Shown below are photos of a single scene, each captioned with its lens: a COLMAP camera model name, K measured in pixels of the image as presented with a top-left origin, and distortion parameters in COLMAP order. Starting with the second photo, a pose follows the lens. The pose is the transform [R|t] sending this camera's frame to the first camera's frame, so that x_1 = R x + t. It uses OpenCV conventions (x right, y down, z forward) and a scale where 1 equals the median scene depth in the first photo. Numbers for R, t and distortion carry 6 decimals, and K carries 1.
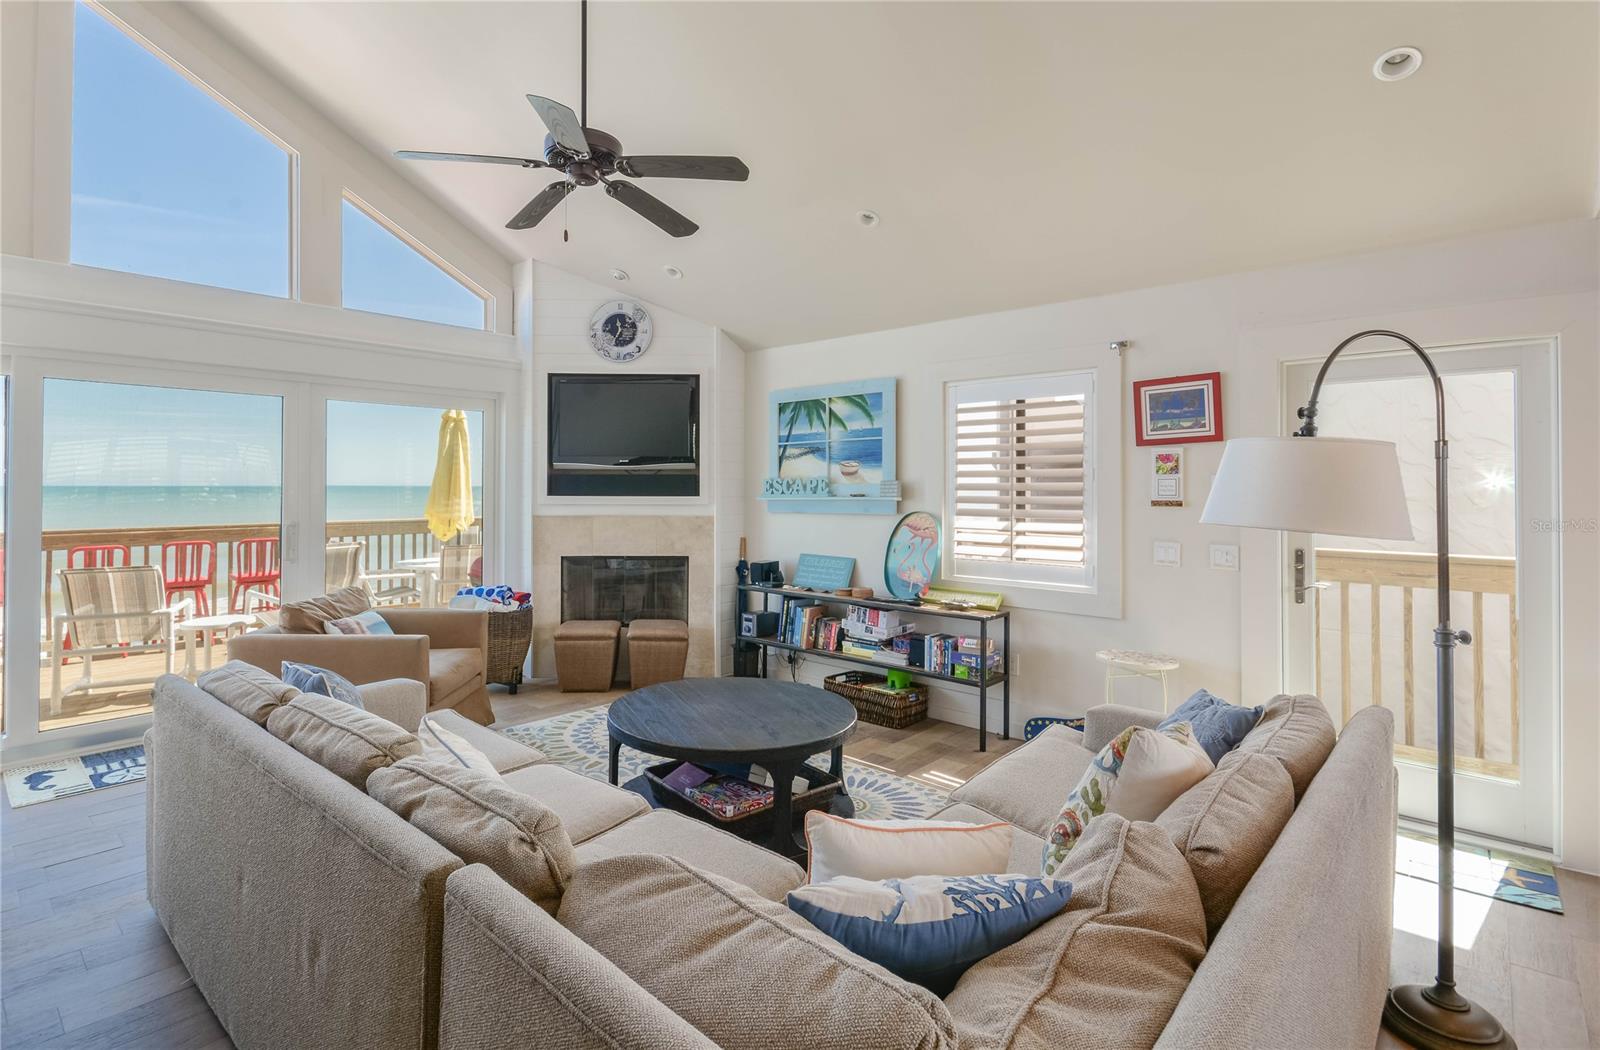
lens RADIAL K [[759.6, 0, 801.4], [0, 759.6, 471.4], [0, 0, 1]] dist [0.000418, 0.000045]
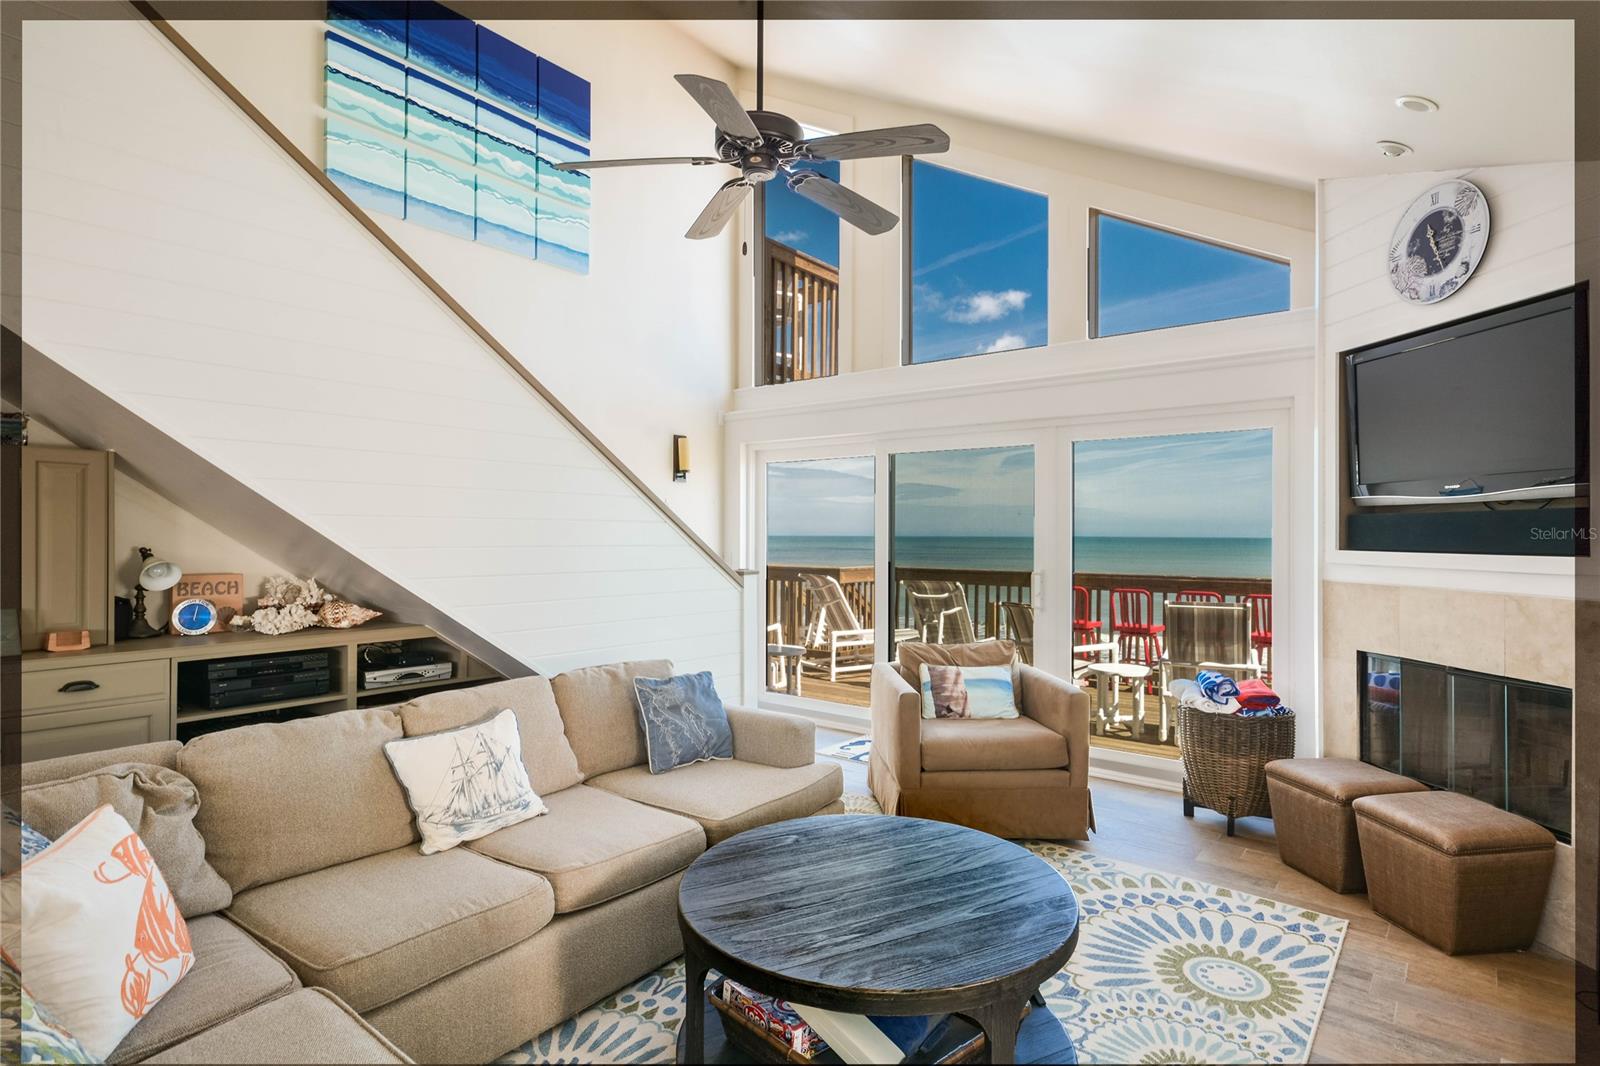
lens RADIAL K [[845.1, 0, 800.0], [0, 845.1, 533.0], [0, 0, 1]] dist [0.002266, 0.000478]
pose [[0.055660, -0.002706, -0.998446, 0.463364], [0.005662, 0.999981, -0.002394, 0.024500], [0.998434, -0.005520, 0.055674, 0.722280]]
